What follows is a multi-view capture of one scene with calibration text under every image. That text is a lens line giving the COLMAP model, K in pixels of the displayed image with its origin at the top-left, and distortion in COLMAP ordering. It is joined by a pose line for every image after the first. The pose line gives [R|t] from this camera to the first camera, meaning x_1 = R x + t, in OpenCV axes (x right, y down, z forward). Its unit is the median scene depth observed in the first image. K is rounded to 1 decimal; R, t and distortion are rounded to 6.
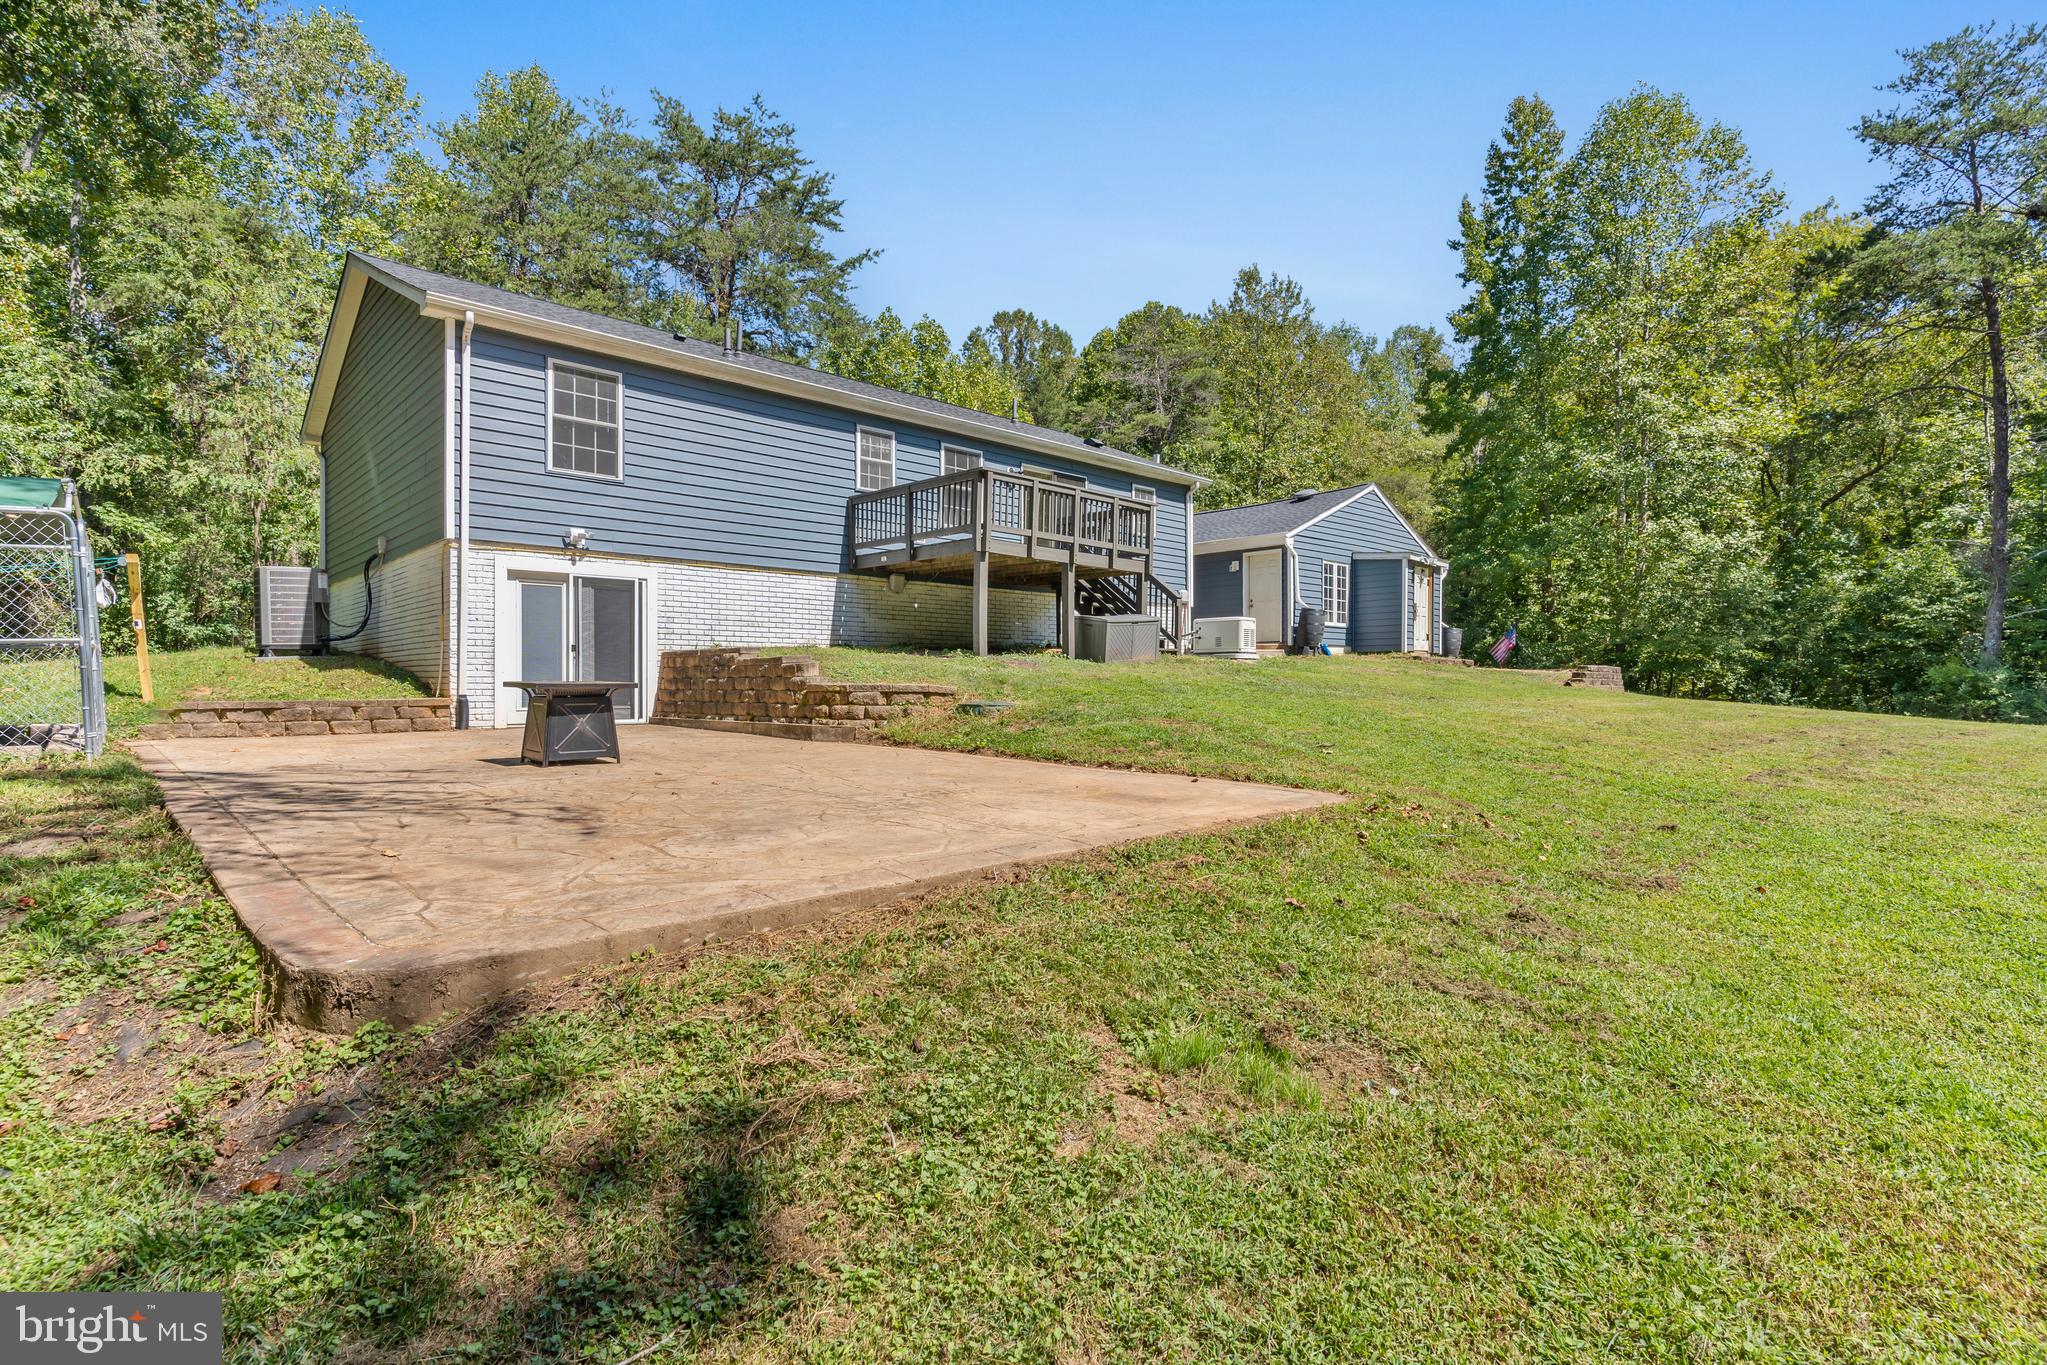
lens RADIAL K [[983.2, 0, 1024.3], [0, 983.2, 688.0], [0, 0, 1]] dist [0.001405, -0.001059]
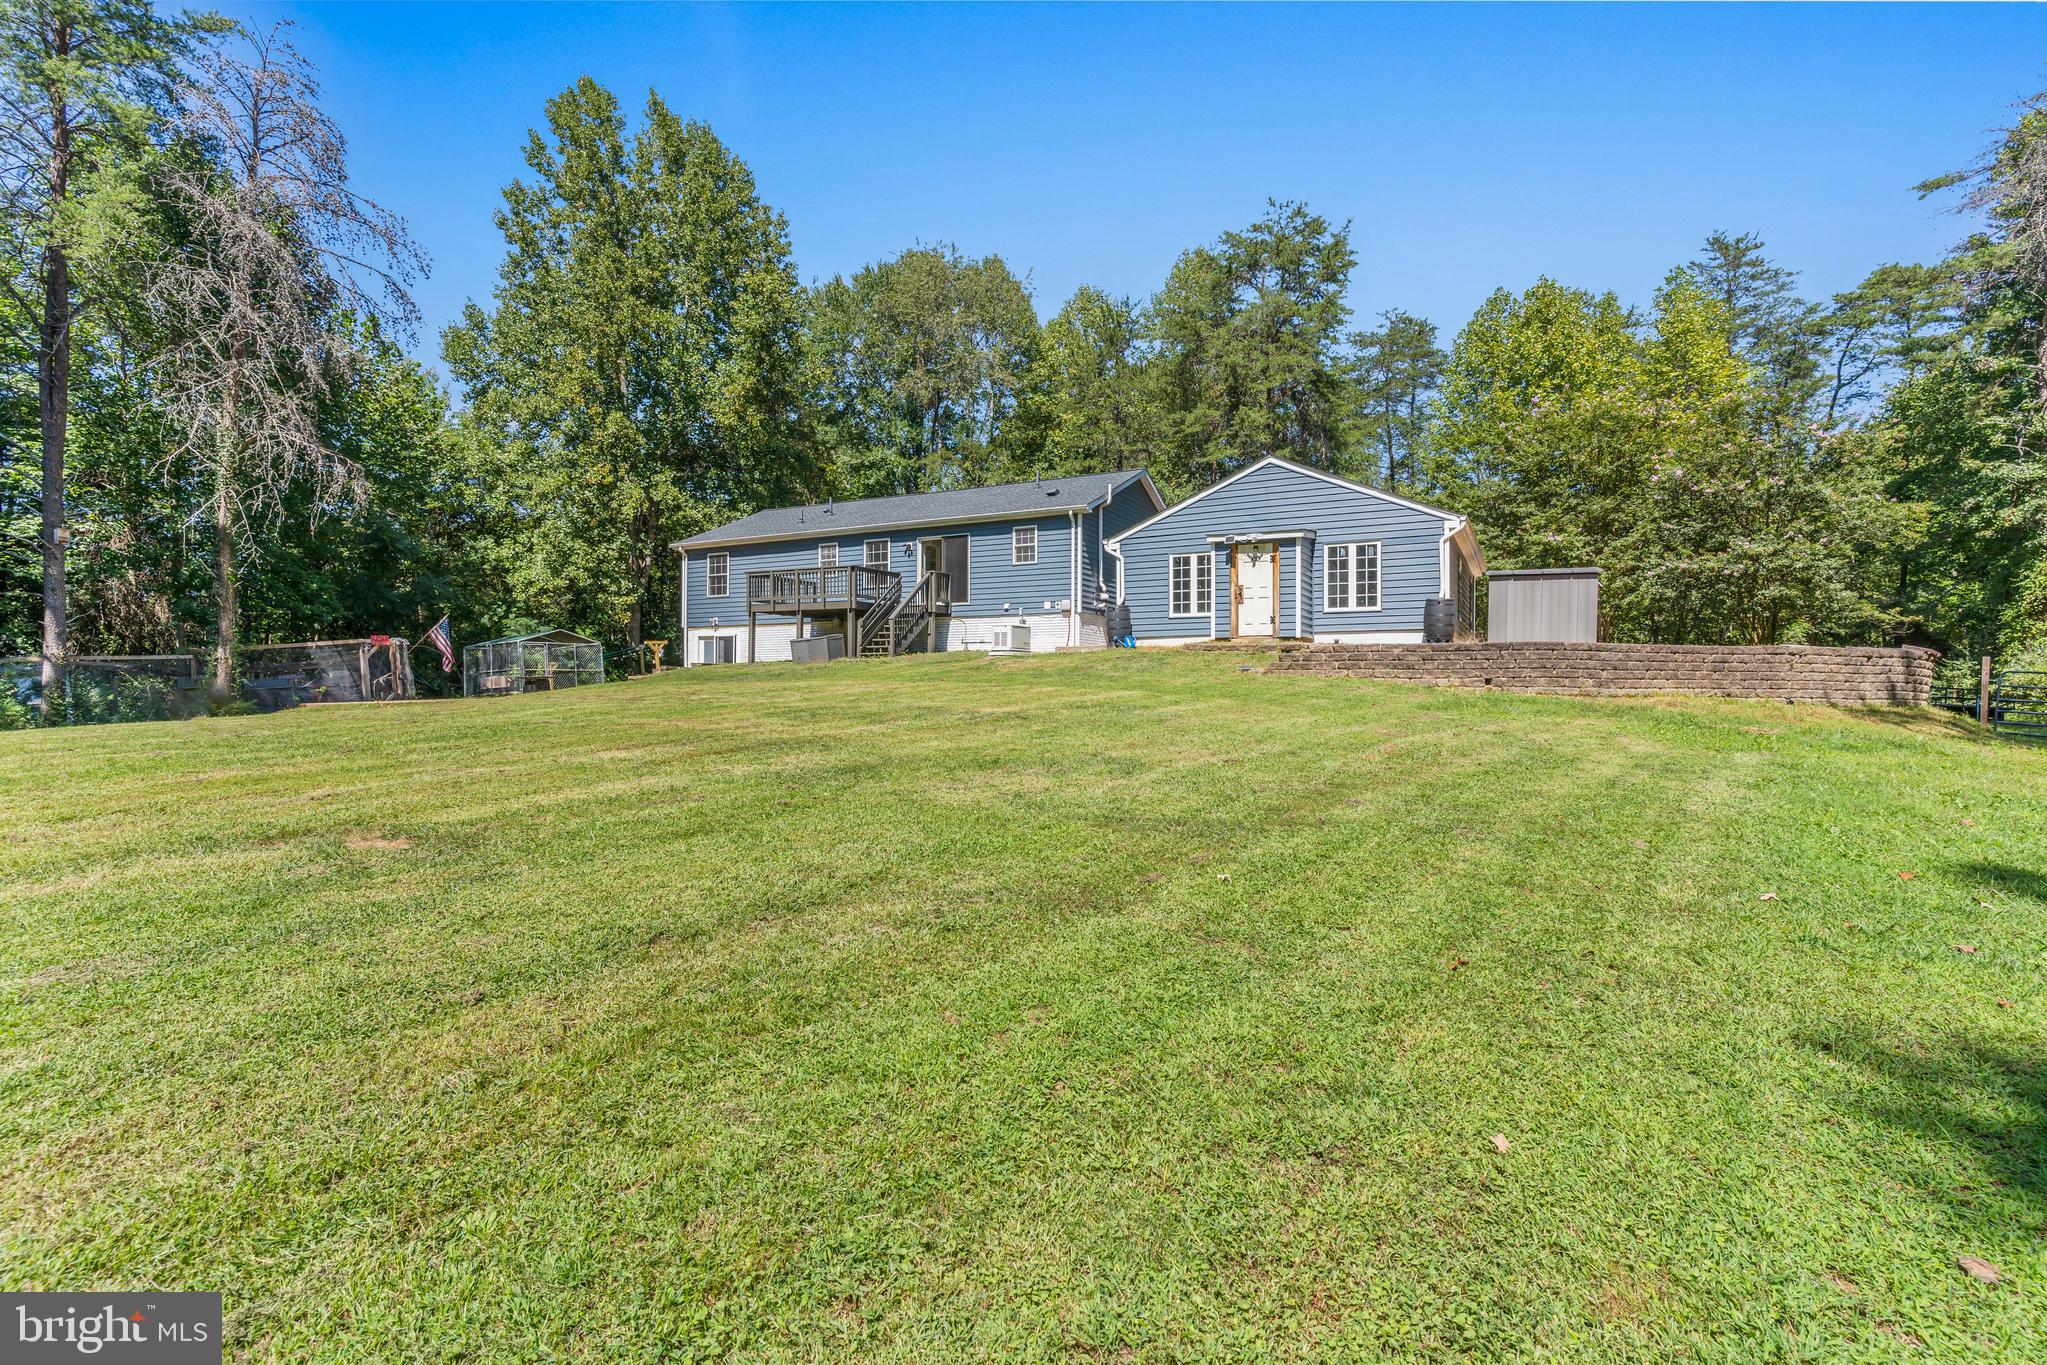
lens RADIAL K [[983.2, 0, 1020.5], [0, 983.2, 683.0], [0, 0, 1]] dist [0.001405, -0.001059]
pose [[0.322531, -0.006641, -0.946536, 2.154889], [-0.004511, 0.999953, -0.008553, 0.025920], [0.946548, 0.007028, 0.322486, 0.899308]]
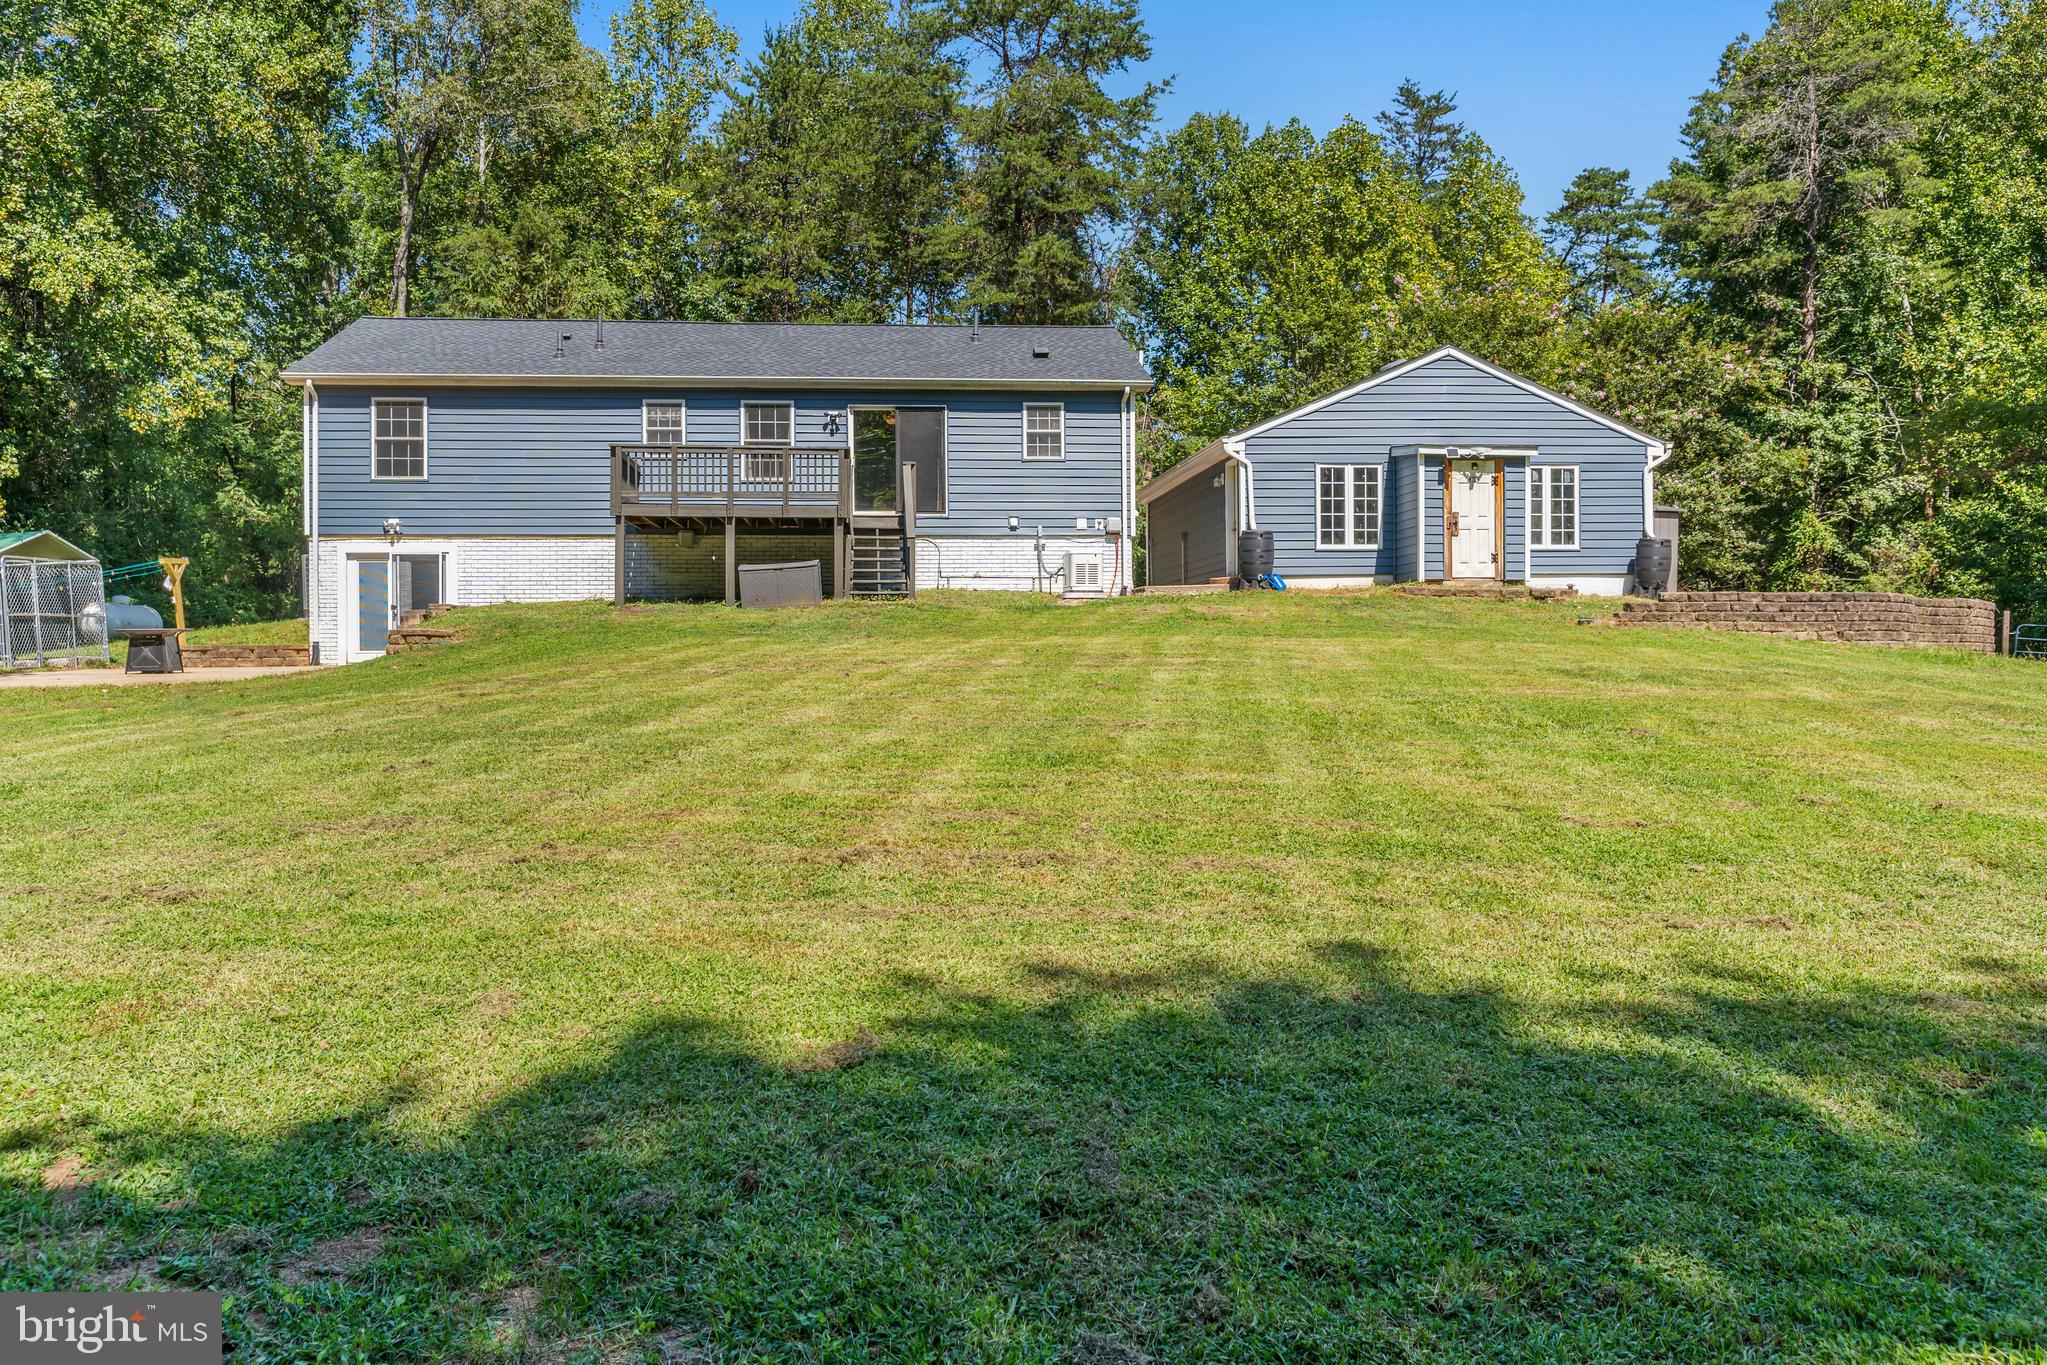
lens RADIAL K [[1642.7, 0, 1026.4], [0, 1642.7, 675.1], [0, 0, 1]] dist [-0.000825, -0.002772]
pose [[0.794029, 0.003065, -0.607873, 1.568923], [0.005289, 0.999915, 0.011951, 0.029790], [0.607857, -0.012704, 0.793945, -0.263859]]
